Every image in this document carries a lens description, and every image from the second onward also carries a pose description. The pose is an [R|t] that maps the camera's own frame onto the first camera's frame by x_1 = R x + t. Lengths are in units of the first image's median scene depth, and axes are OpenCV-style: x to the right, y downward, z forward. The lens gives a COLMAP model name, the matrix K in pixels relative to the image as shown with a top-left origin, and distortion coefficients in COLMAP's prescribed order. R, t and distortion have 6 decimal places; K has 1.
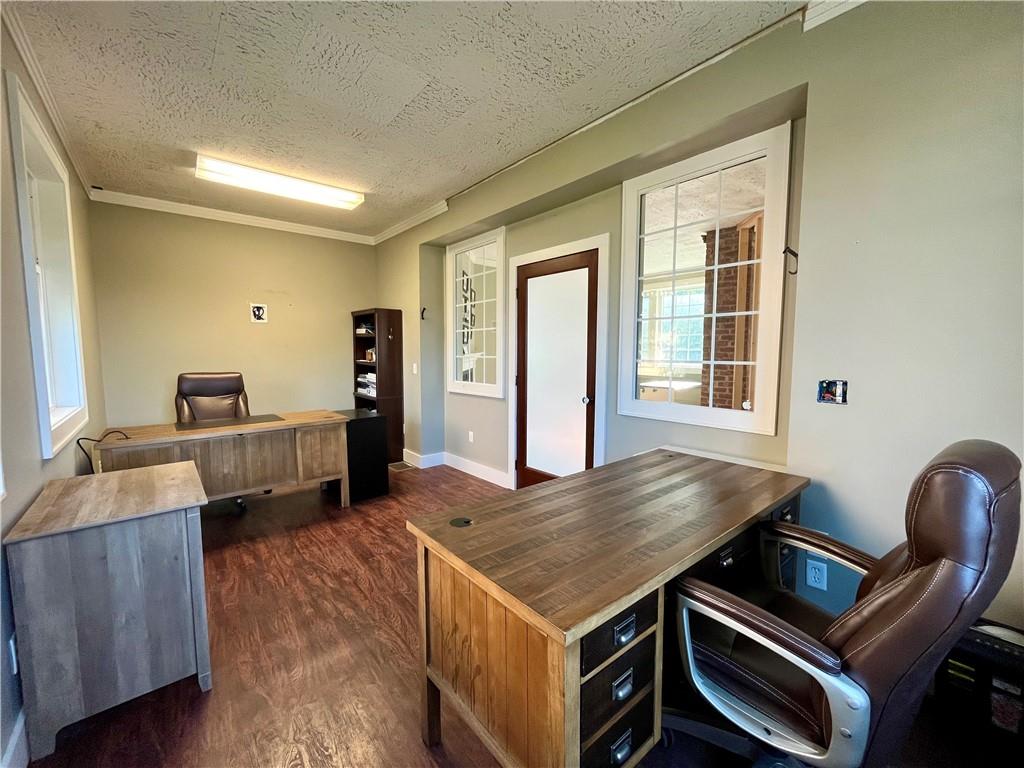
lens RADIAL K [[414.1, 0, 509.4], [0, 414.1, 383.0], [0, 0, 1]] dist [-0.002566, -0.000769]
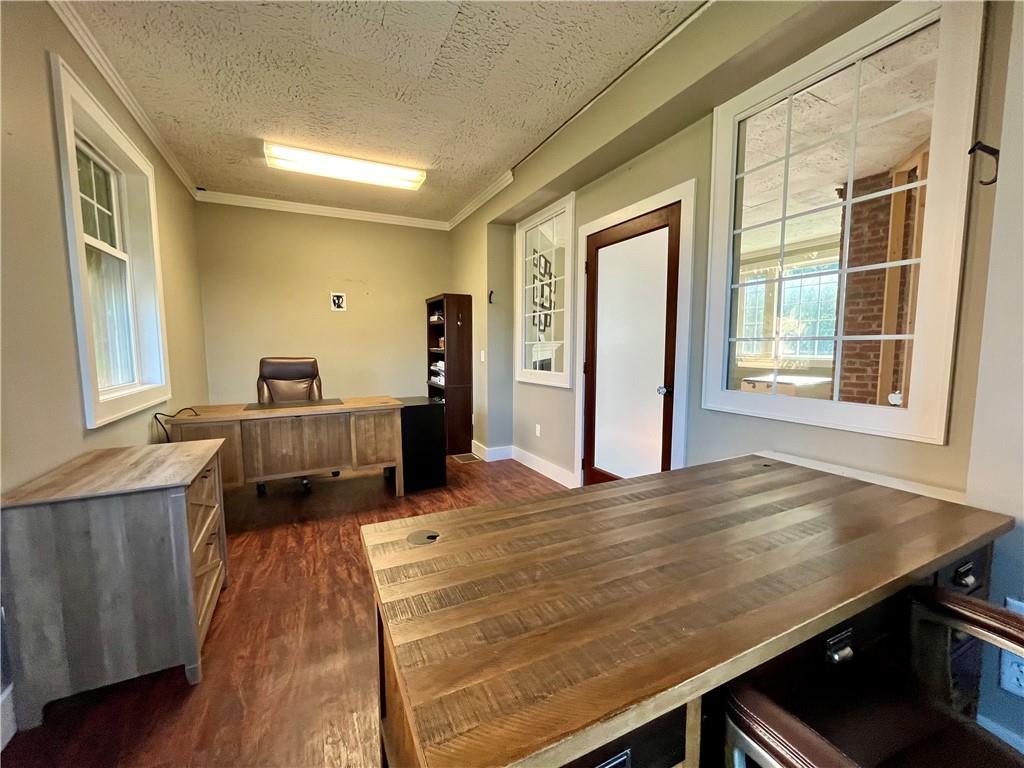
lens RADIAL K [[414.1, 0, 509.3], [0, 414.1, 382.8], [0, 0, 1]] dist [-0.002566, -0.000769]
pose [[0.971346, 0.018417, -0.236955, 0.084814], [-0.016161, 0.999804, 0.011460, 0.022208], [0.237120, -0.007302, 0.971453, 0.137246]]
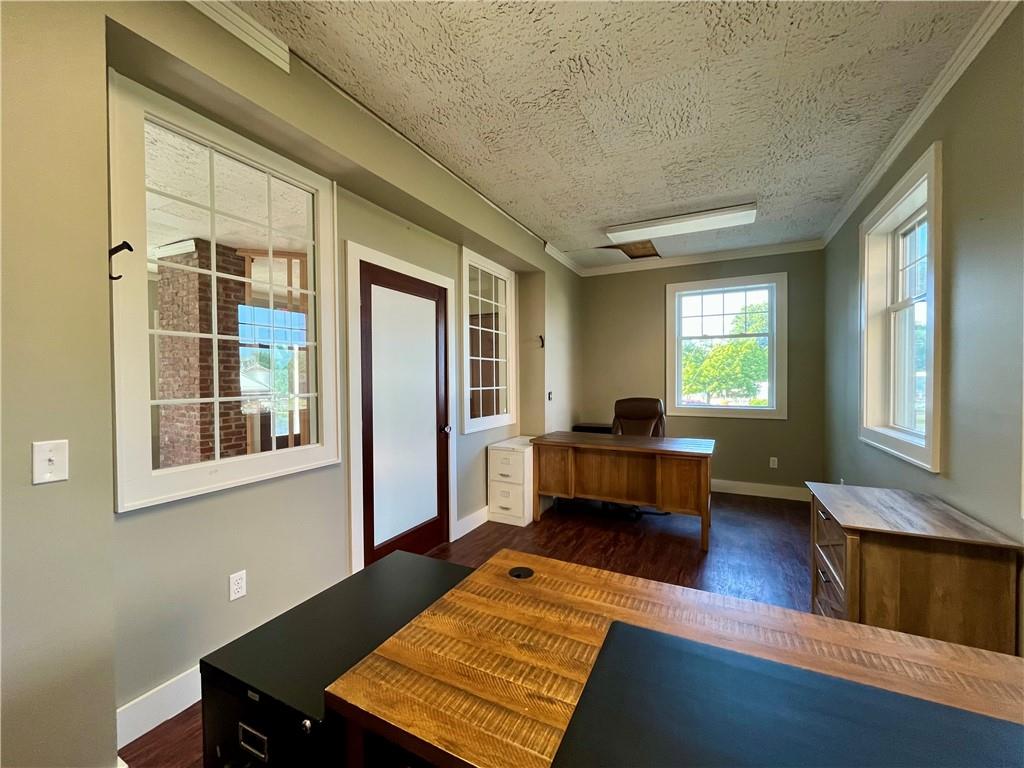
lens RADIAL K [[414.1, 0, 511.3], [0, 414.1, 382.6], [0, 0, 1]] dist [-0.002566, -0.000769]
pose [[-0.389474, -0.005073, 0.921024, -0.833104], [0.078676, 0.996147, 0.038757, -0.102328], [-0.917671, 0.087557, -0.387574, 1.240824]]
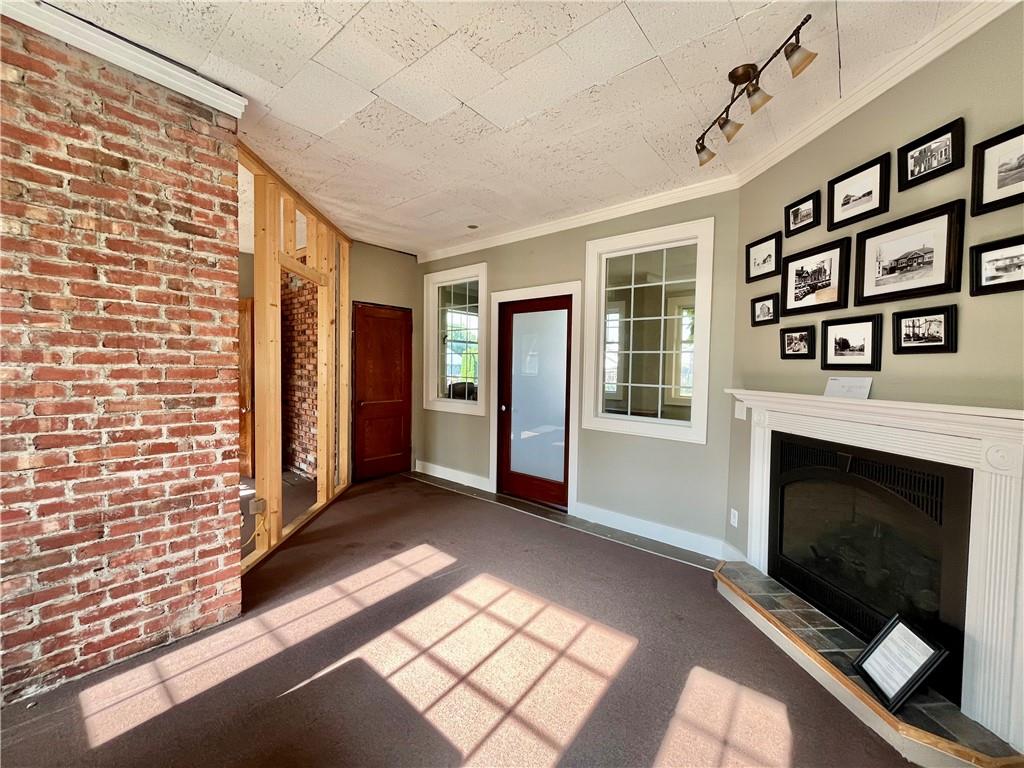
lens RADIAL K [[414.1, 0, 508.0], [0, 414.1, 383.1], [0, 0, 1]] dist [-0.002566, -0.000769]
pose [[-0.985066, -0.011147, -0.171815, 0.439742], [-0.032103, 0.992293, 0.119680, -0.214508], [0.169156, 0.123408, -0.977833, 2.391242]]
